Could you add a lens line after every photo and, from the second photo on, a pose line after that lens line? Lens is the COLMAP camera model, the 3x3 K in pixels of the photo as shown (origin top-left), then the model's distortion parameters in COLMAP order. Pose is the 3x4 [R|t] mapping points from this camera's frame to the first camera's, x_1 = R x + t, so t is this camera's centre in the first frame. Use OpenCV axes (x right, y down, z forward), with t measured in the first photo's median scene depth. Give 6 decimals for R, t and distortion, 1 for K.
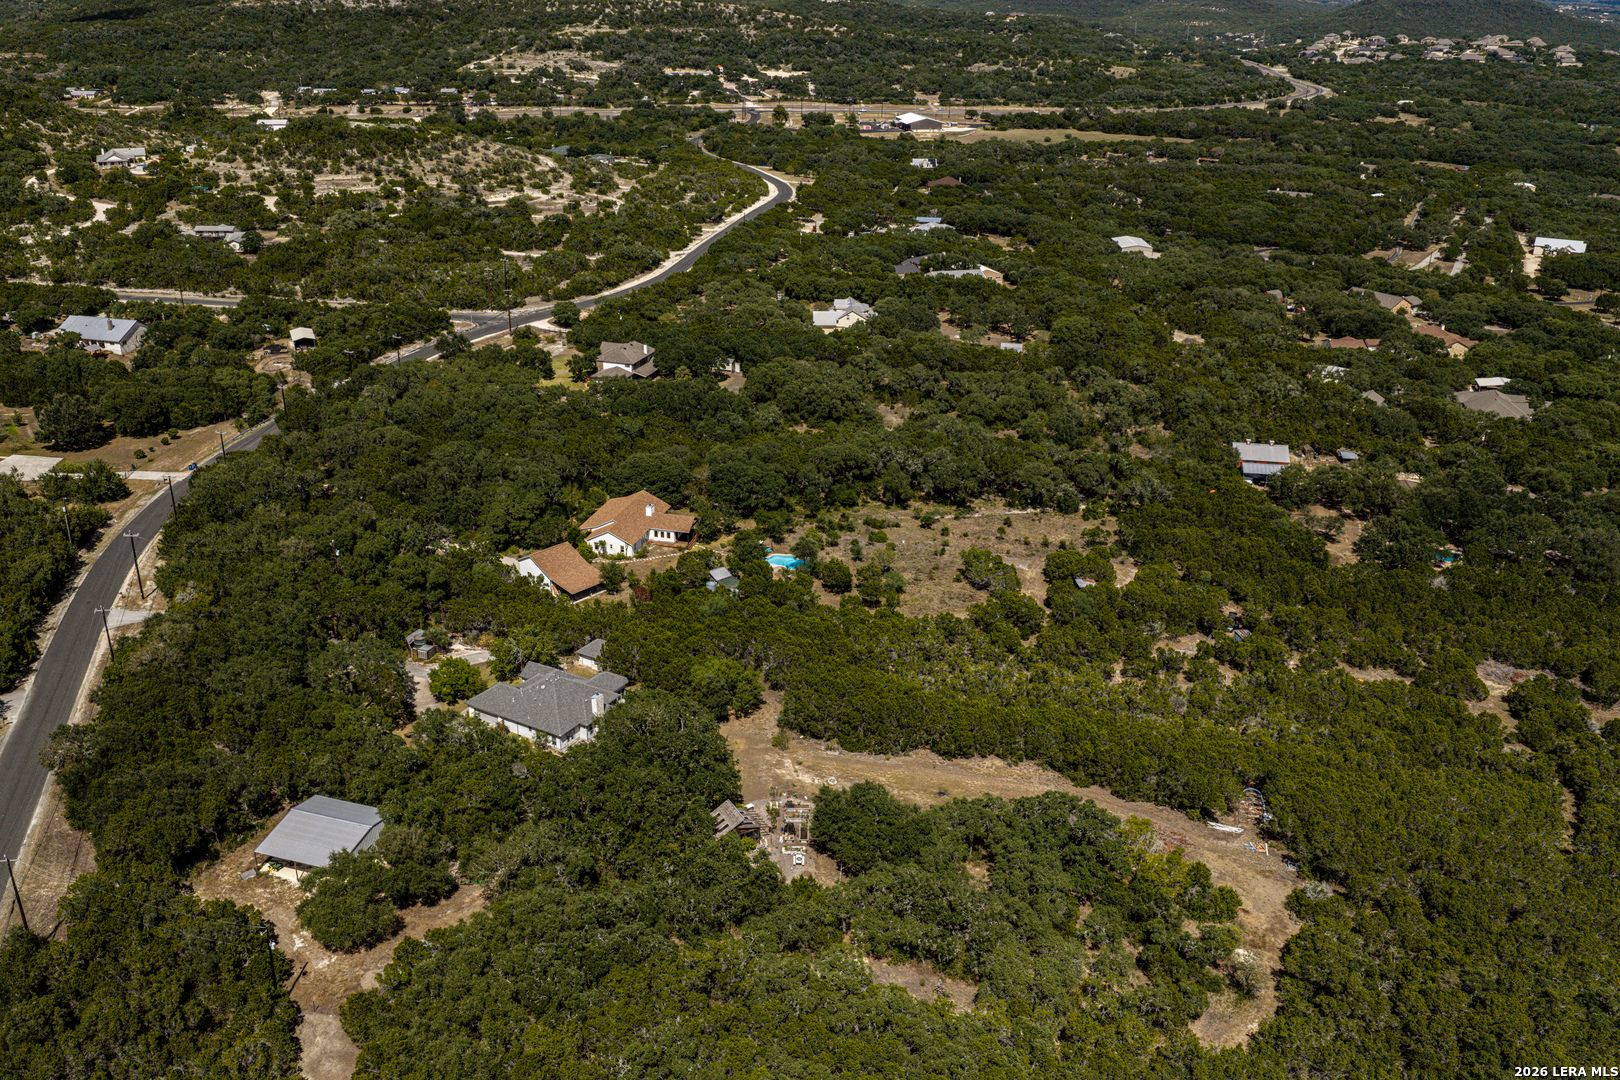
lens RADIAL K [[1337.5, 0, 810.8], [0, 1337.5, 539.3], [0, 0, 1]] dist [0.010112, -0.021499]
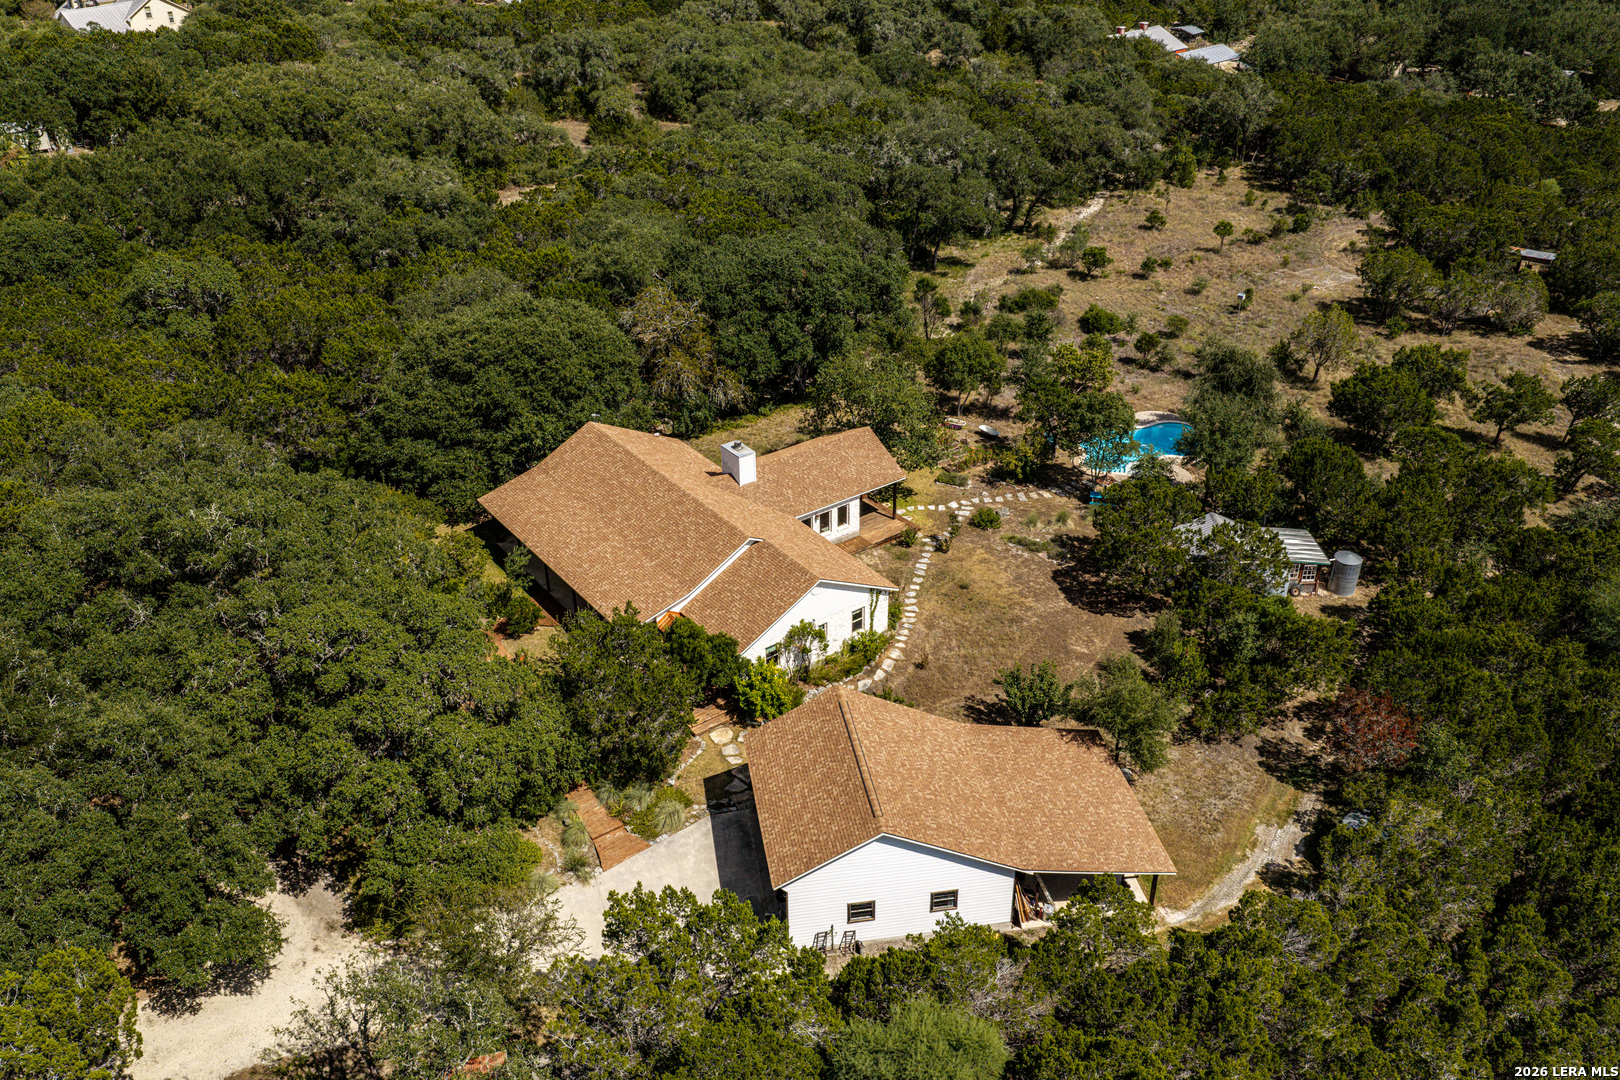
lens RADIAL K [[1337.5, 0, 813.4], [0, 1337.5, 543.5], [0, 0, 1]] dist [0.010112, -0.021499]
pose [[0.635644, -0.406389, 0.656358, -0.304472], [0.310702, 0.912996, 0.264392, -0.076353], [-0.706698, 0.035873, 0.706606, 0.799169]]
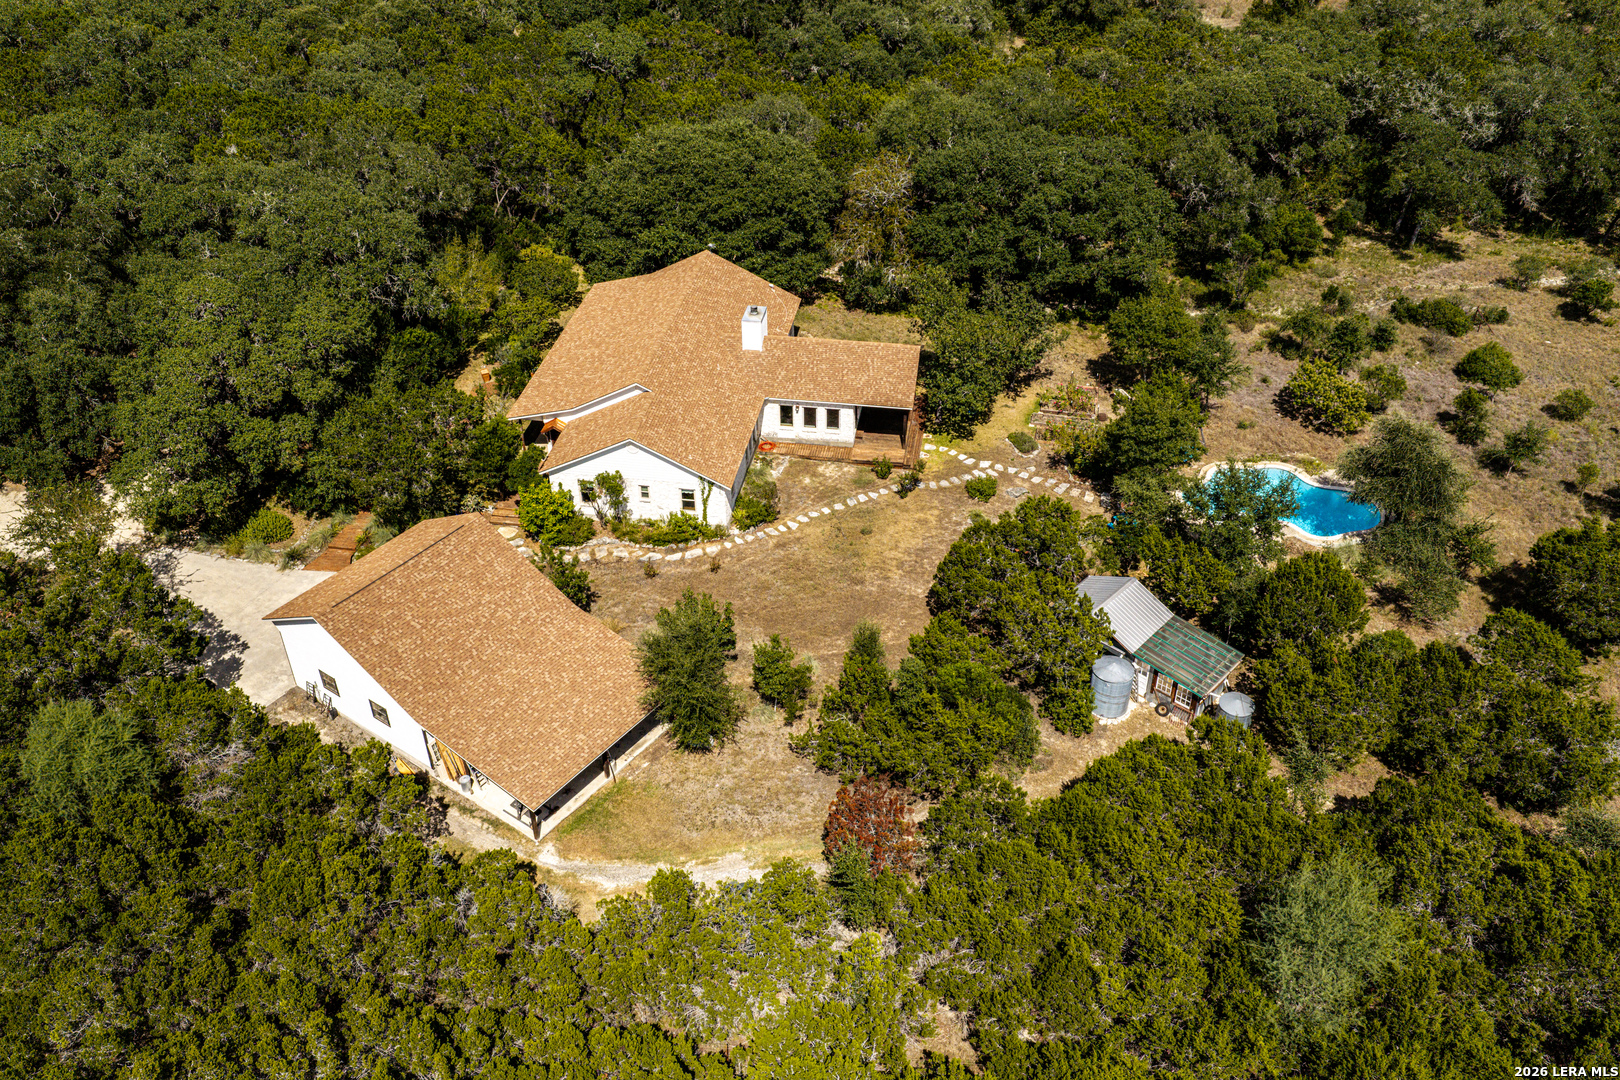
lens RADIAL K [[1337.5, 0, 809.6], [0, 1337.5, 537.4], [0, 0, 1]] dist [0.010112, -0.021499]
pose [[0.995426, -0.069647, 0.065394, -0.131391], [0.053072, 0.972293, 0.227663, -0.043087], [-0.079438, -0.223151, 0.971542, 0.721406]]
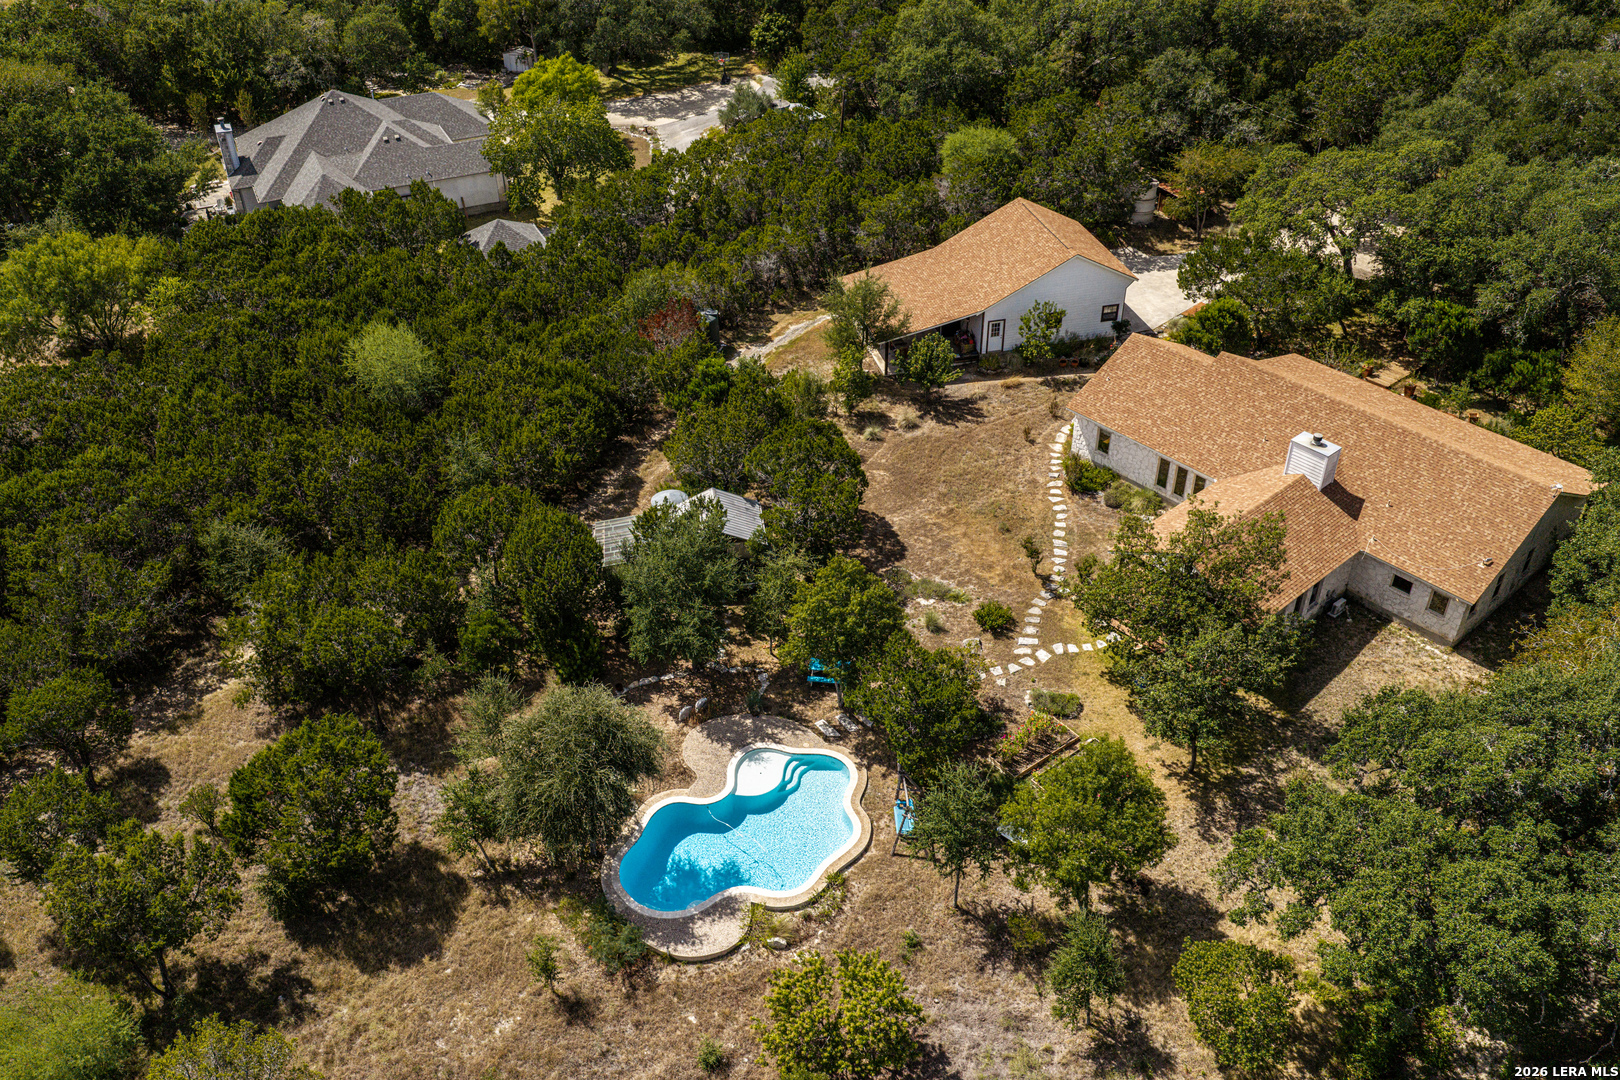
lens RADIAL K [[1337.5, 0, 807.6], [0, 1337.5, 544.2], [0, 0, 1]] dist [0.010112, -0.021499]
pose [[-0.569086, 0.480846, -0.667029, 0.084895], [-0.308517, 0.627074, 0.715259, -0.148660], [0.762206, 0.612834, -0.208510, 1.001512]]
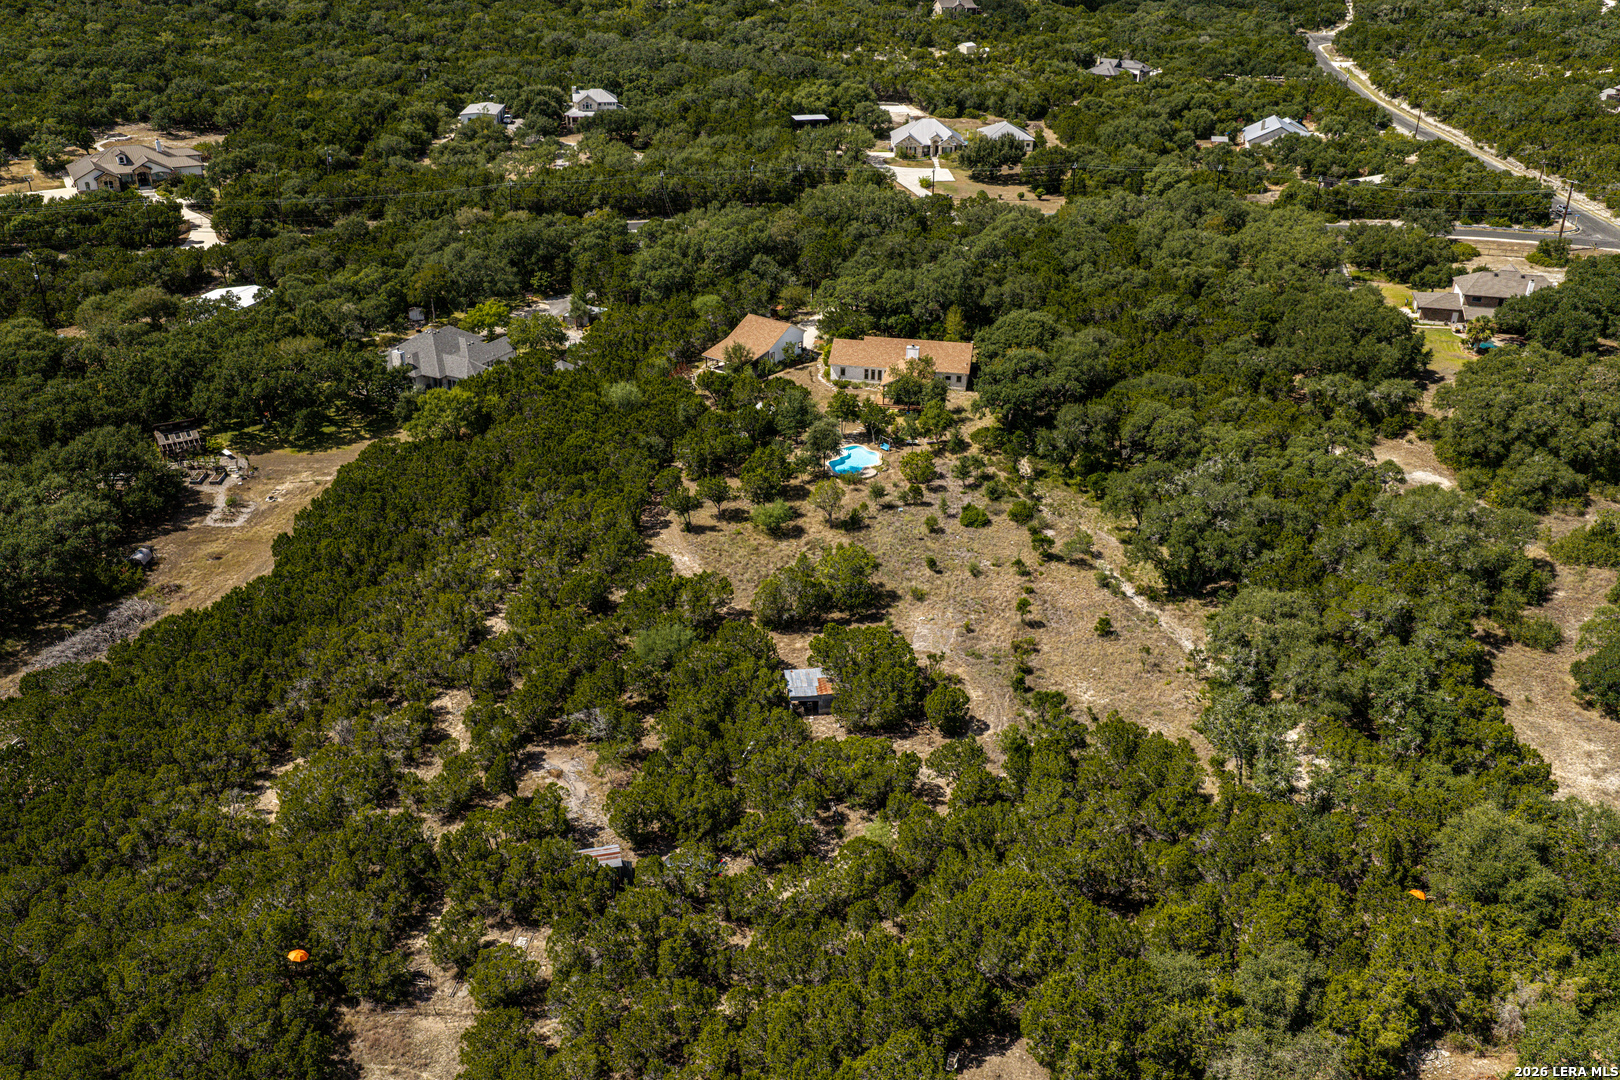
lens RADIAL K [[1337.5, 0, 807.4], [0, 1337.5, 540.0], [0, 0, 1]] dist [0.010112, -0.021499]
pose [[0.060147, 0.430520, -0.900575, 0.622066], [-0.389176, 0.840926, 0.376013, -0.198060], [0.919198, 0.327866, 0.218127, 0.820120]]
